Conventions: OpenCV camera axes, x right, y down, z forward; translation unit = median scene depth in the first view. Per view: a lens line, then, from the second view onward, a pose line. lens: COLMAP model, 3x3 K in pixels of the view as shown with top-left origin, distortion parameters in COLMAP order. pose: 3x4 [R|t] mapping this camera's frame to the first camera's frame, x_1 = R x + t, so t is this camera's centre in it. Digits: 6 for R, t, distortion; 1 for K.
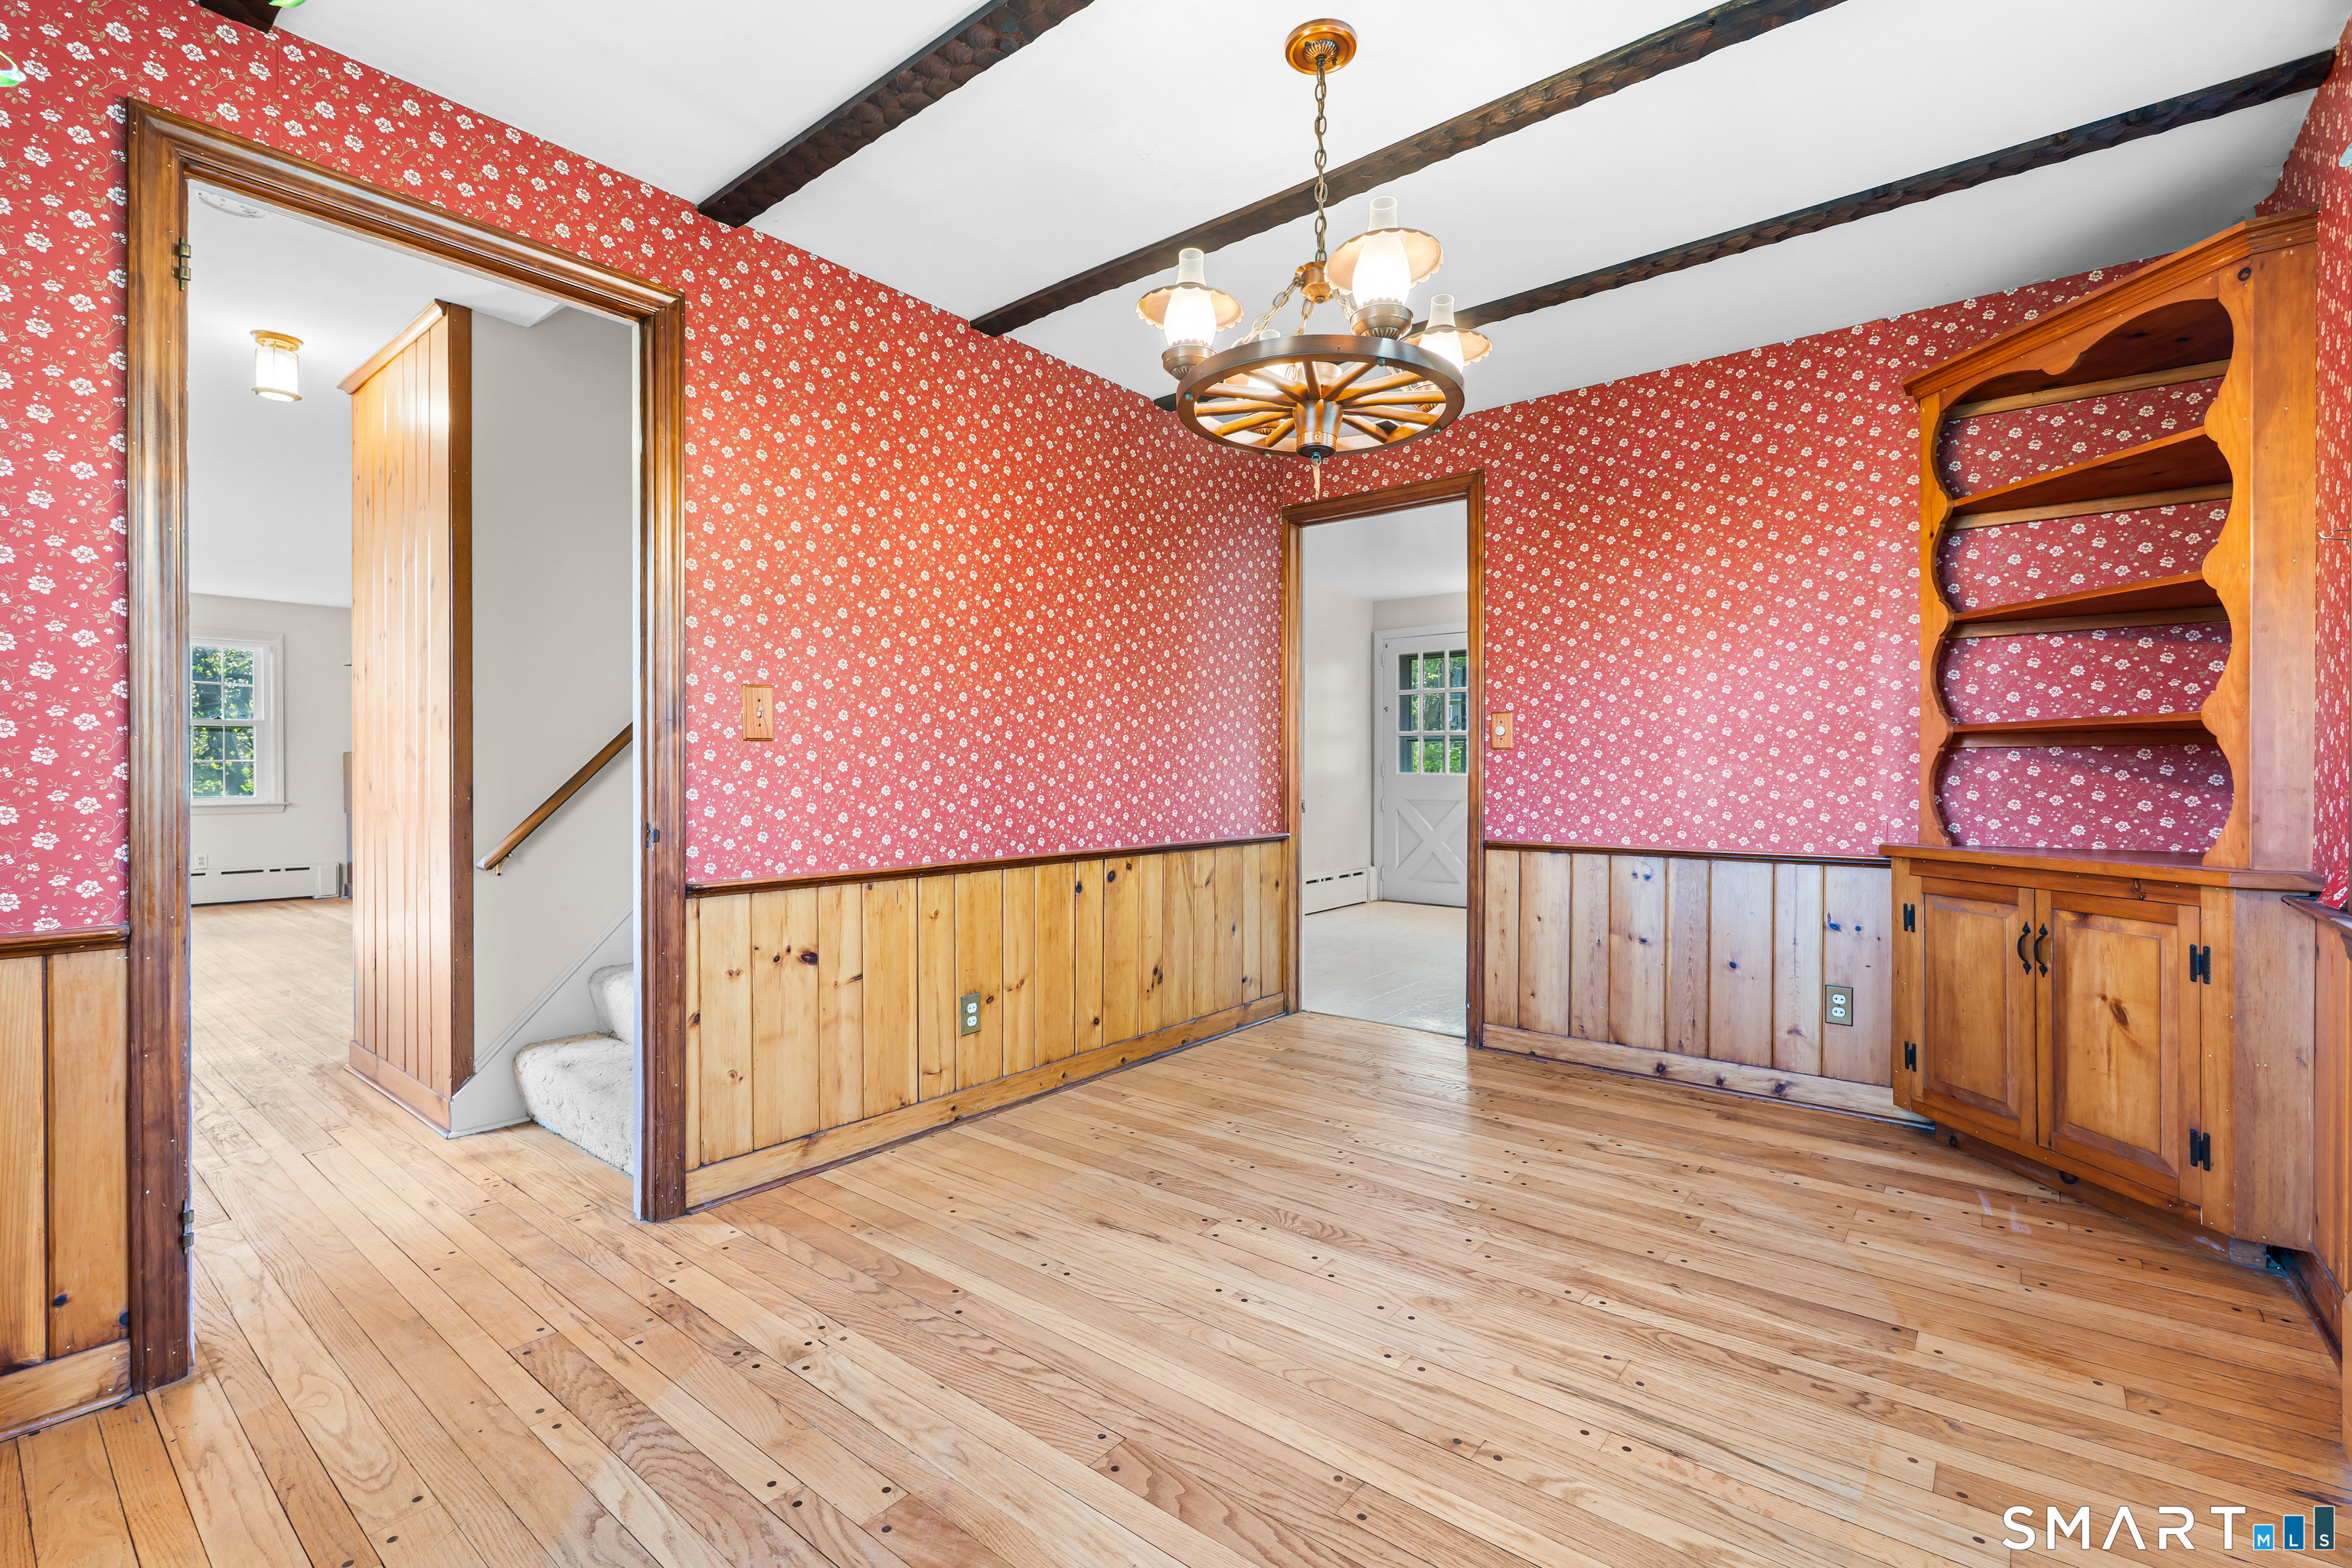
lens RADIAL K [[1063.8, 0, 1163.0], [0, 1063.8, 788.4], [0, 0, 1]] dist [-0.002412, -0.000046]
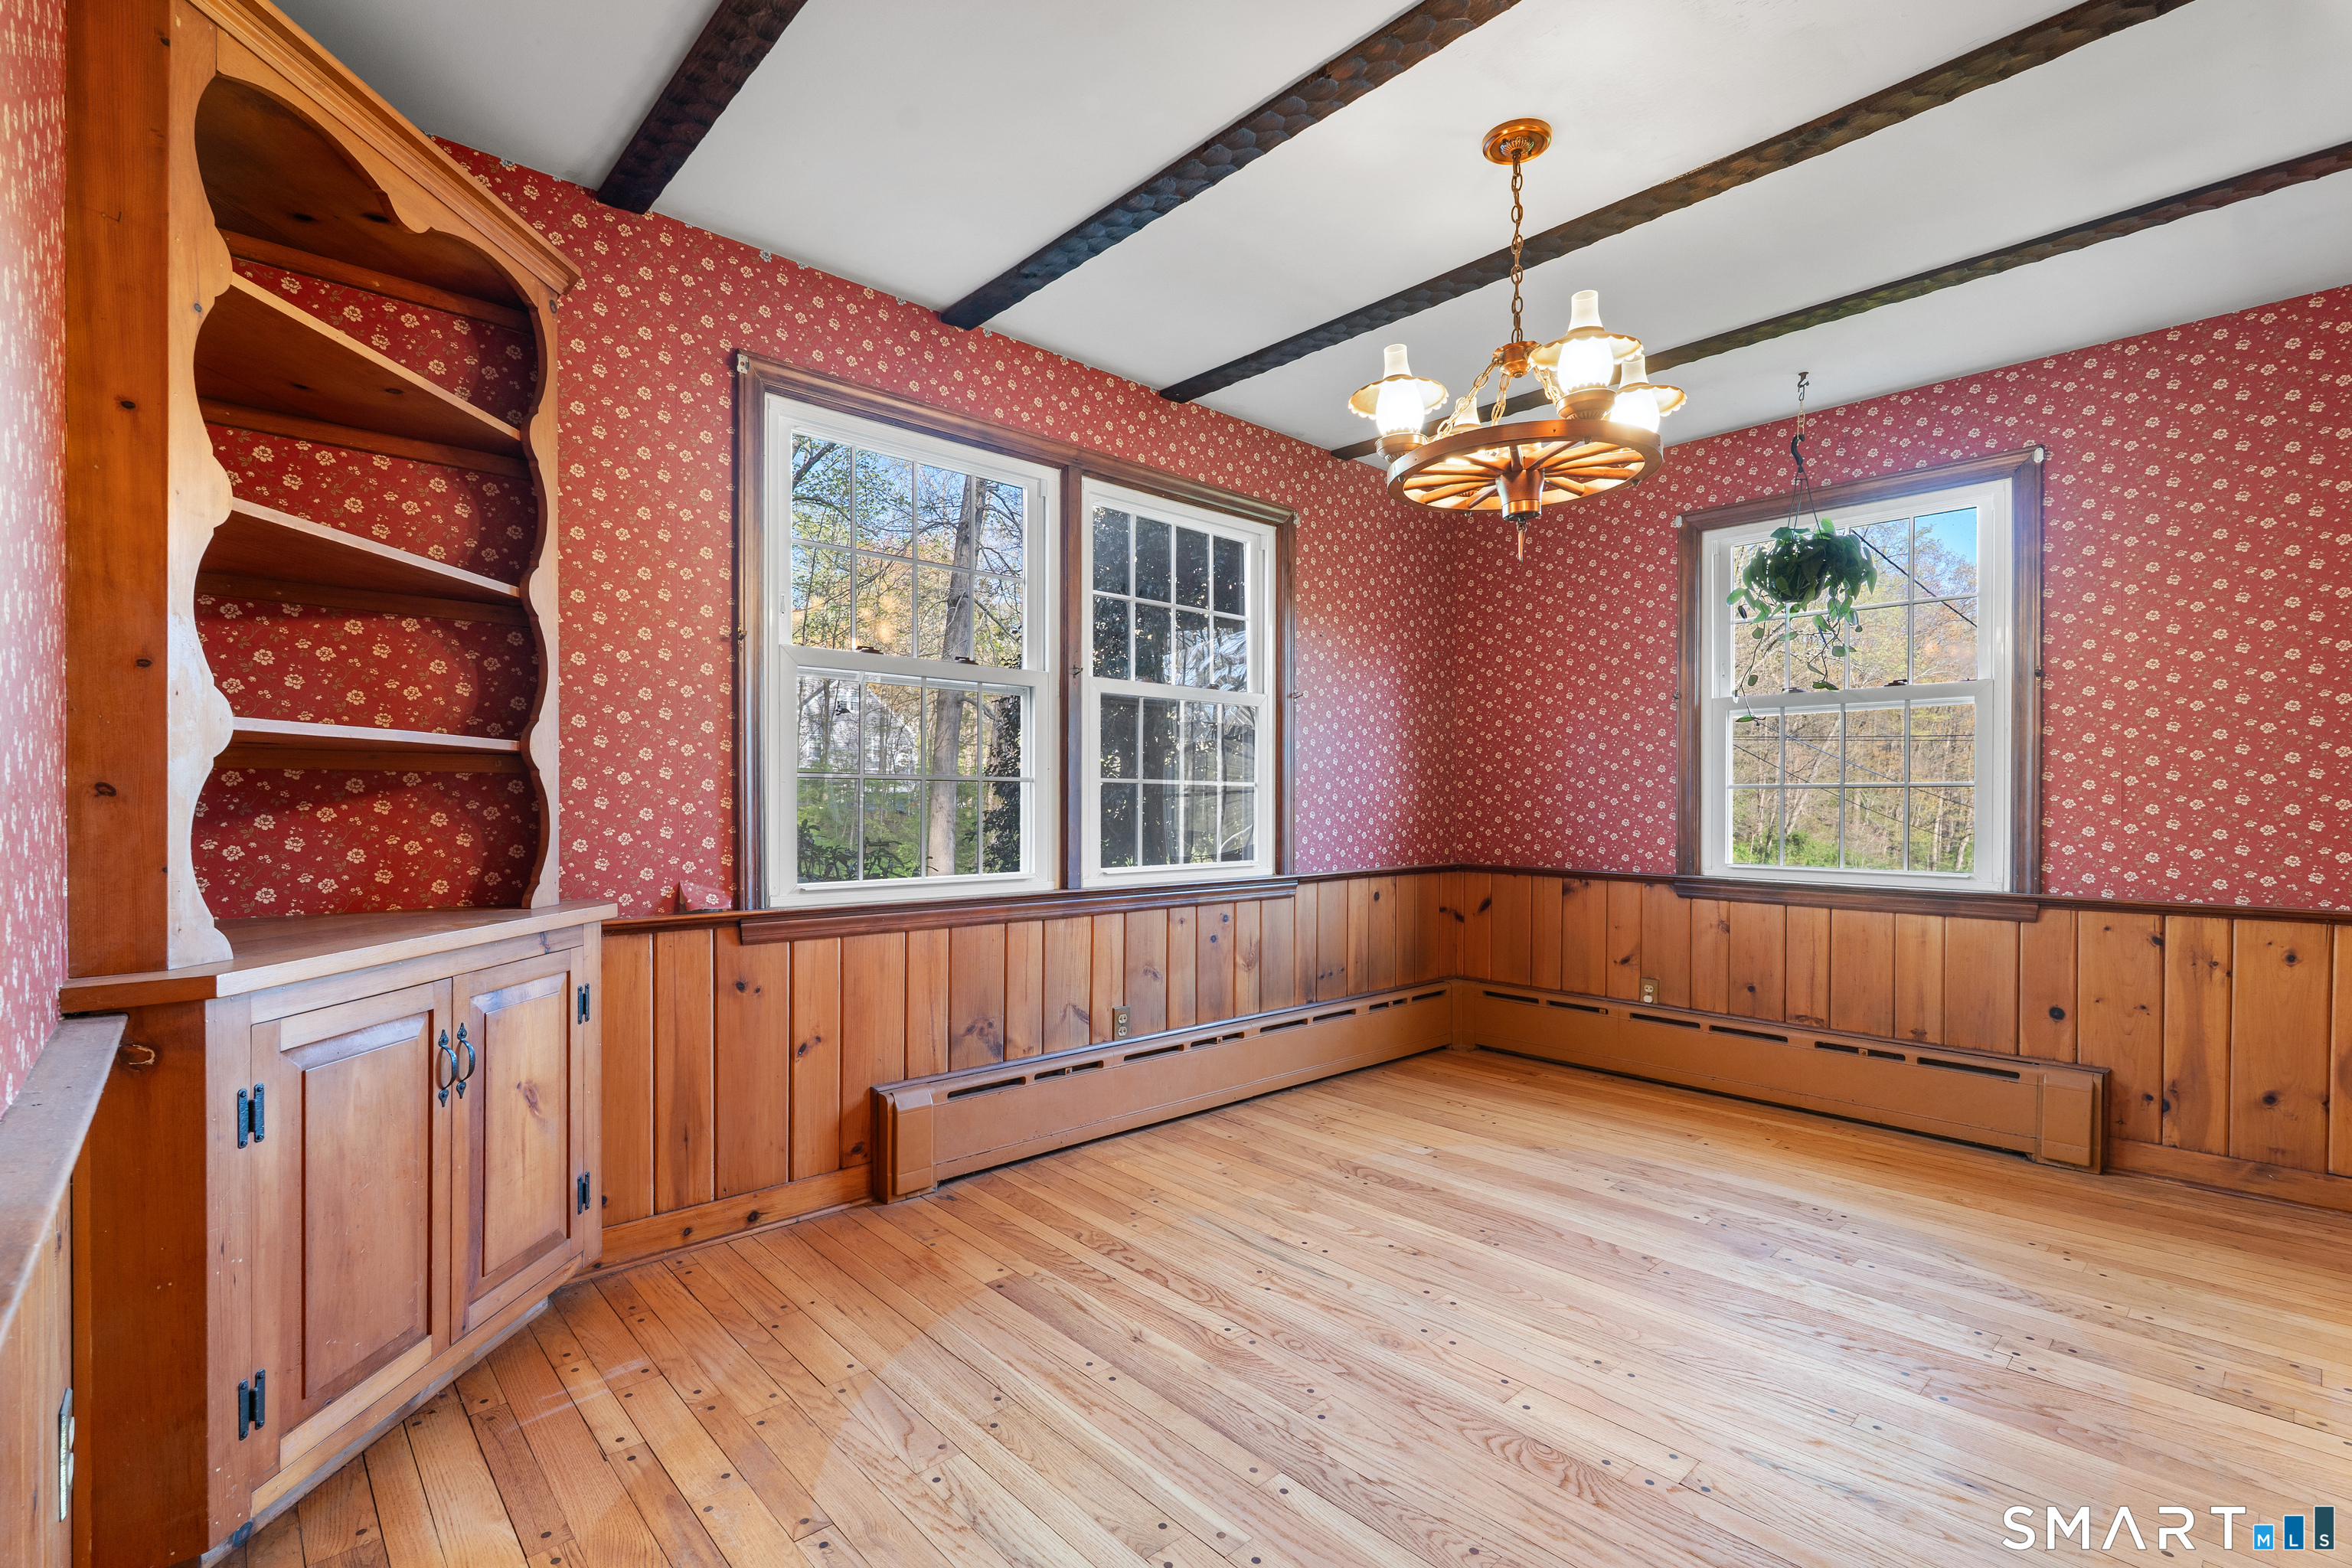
lens RADIAL K [[1063.8, 0, 1163.0], [0, 1063.8, 788.4], [0, 0, 1]] dist [-0.002412, -0.000046]
pose [[-0.990118, -0.002718, 0.140207, 0.332640], [-0.002615, 0.999996, 0.000920, -0.034712], [-0.140209, 0.000544, -0.990122, 2.009677]]
